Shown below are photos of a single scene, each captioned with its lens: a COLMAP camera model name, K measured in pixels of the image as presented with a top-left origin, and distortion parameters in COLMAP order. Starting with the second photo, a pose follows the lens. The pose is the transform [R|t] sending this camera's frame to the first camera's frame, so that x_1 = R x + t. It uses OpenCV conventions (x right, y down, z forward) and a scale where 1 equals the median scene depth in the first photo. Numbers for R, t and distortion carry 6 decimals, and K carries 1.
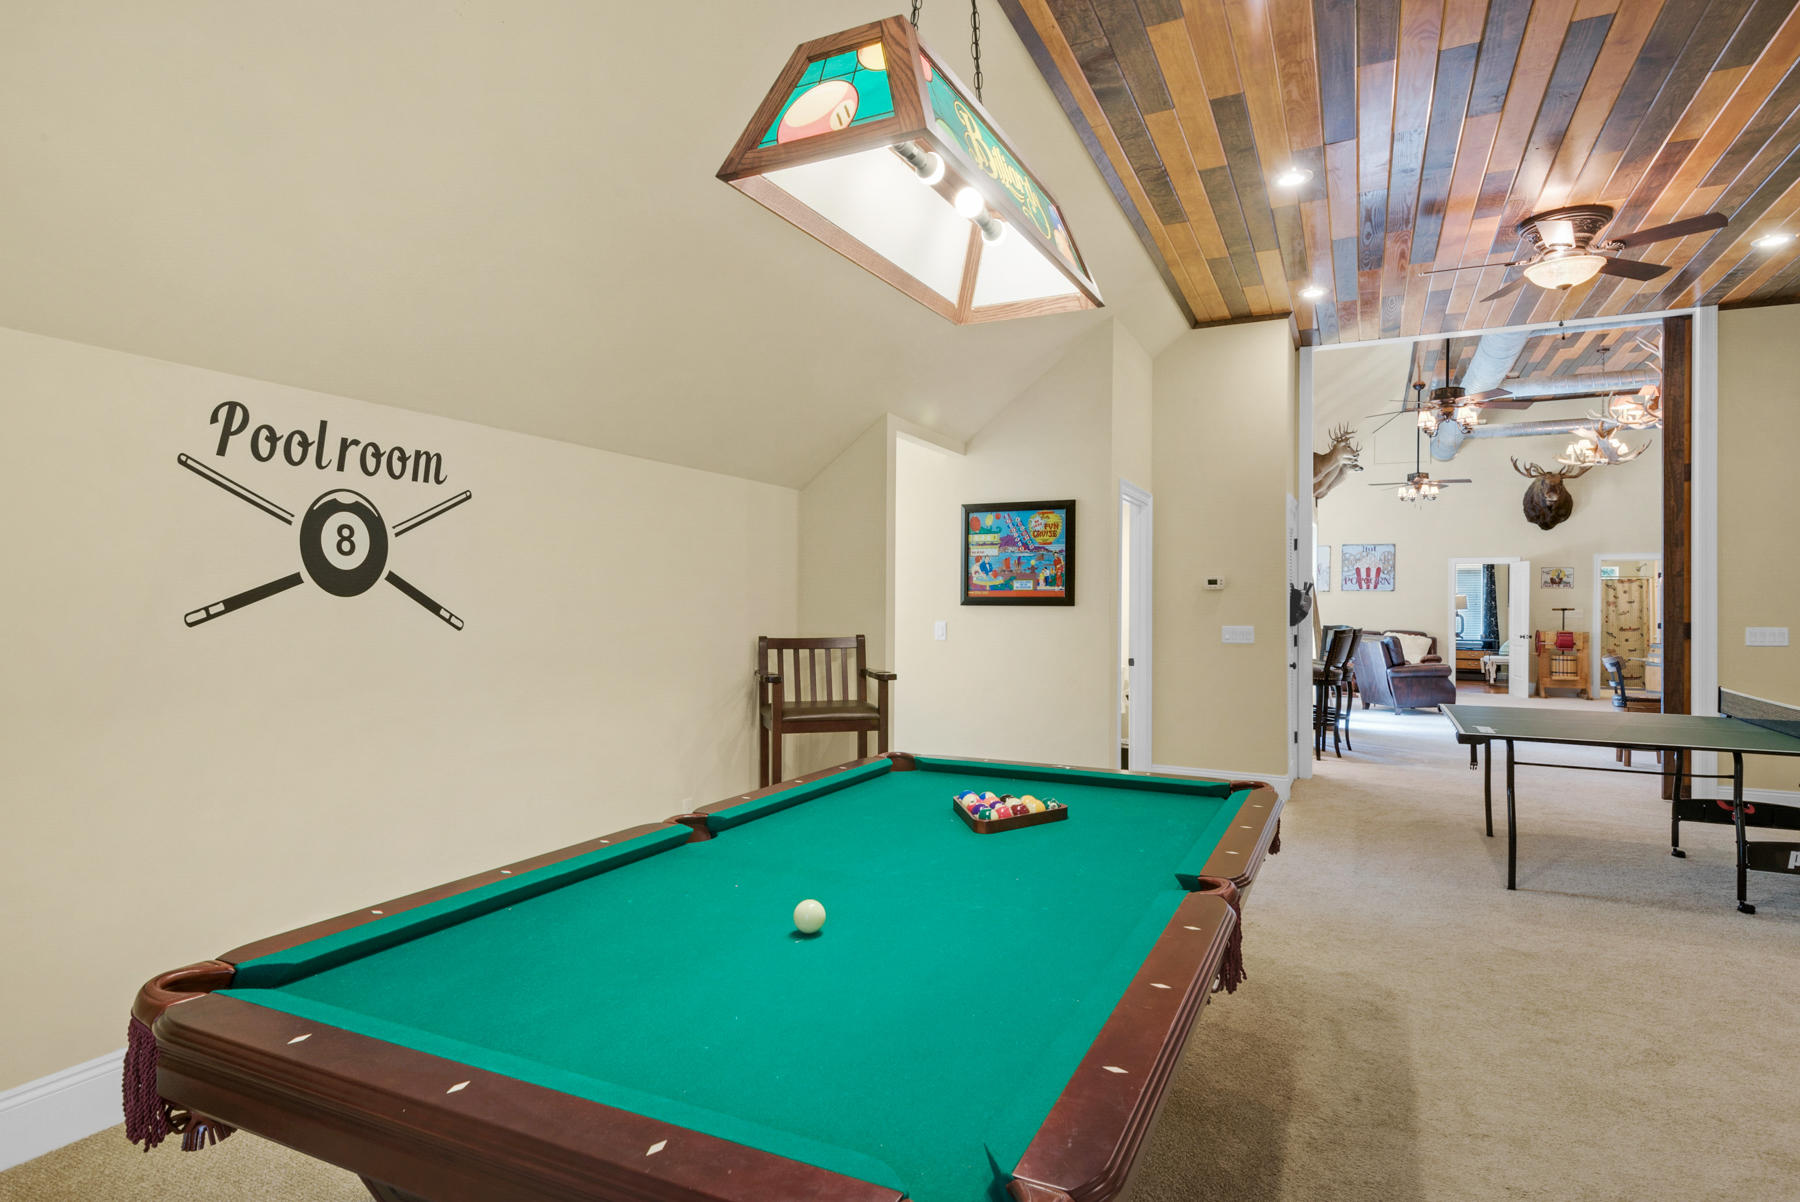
lens RADIAL K [[959.1, 0, 892.5], [0, 959.1, 601.0], [0, 0, 1]] dist [0.014781, 0.000048]
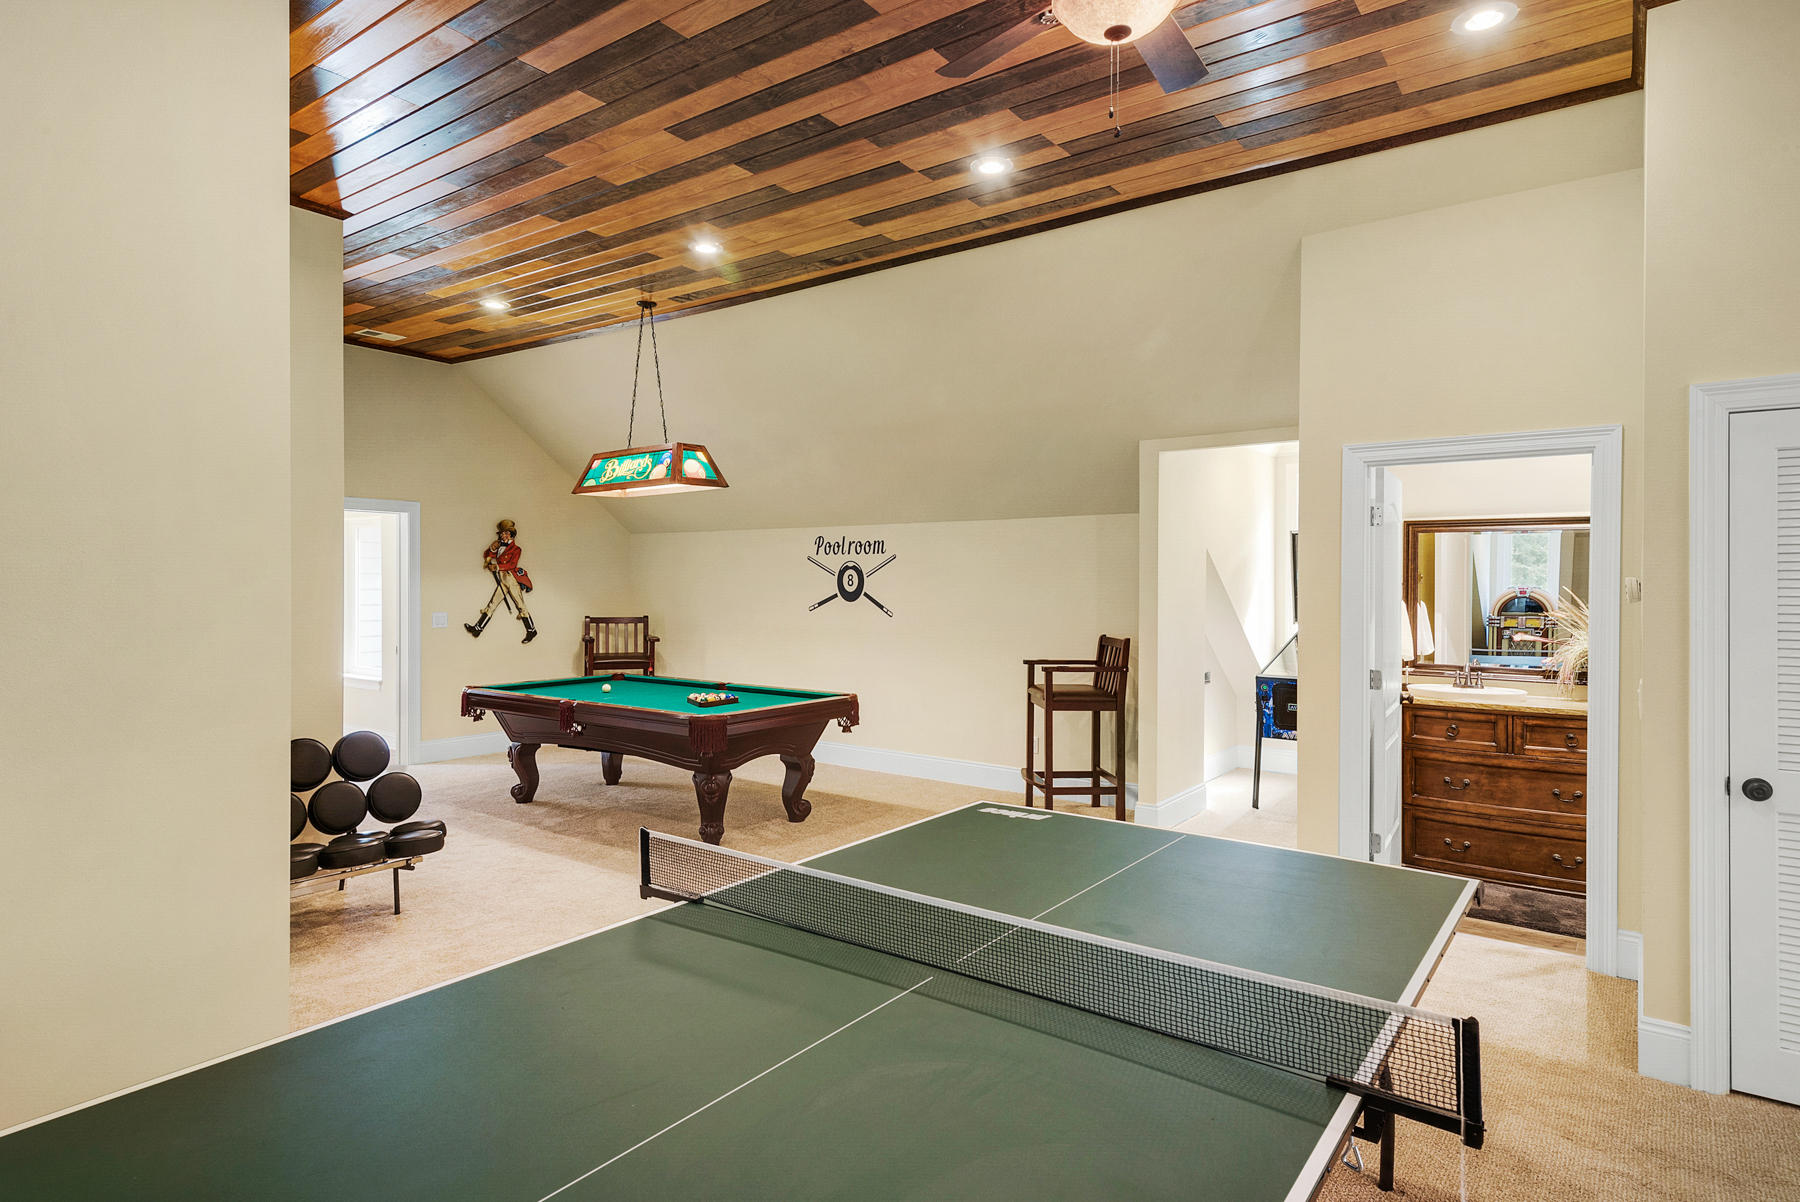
lens RADIAL K [[1008.2, 0, 907.9], [0, 1008.2, 591.7], [0, 0, 1]] dist [-0.002112, -0.000432]
pose [[-0.176639, 0.000065, -0.984276, 2.084175], [-0.005634, 0.999984, 0.001077, -0.036361], [0.984260, 0.005736, -0.176636, 1.632289]]
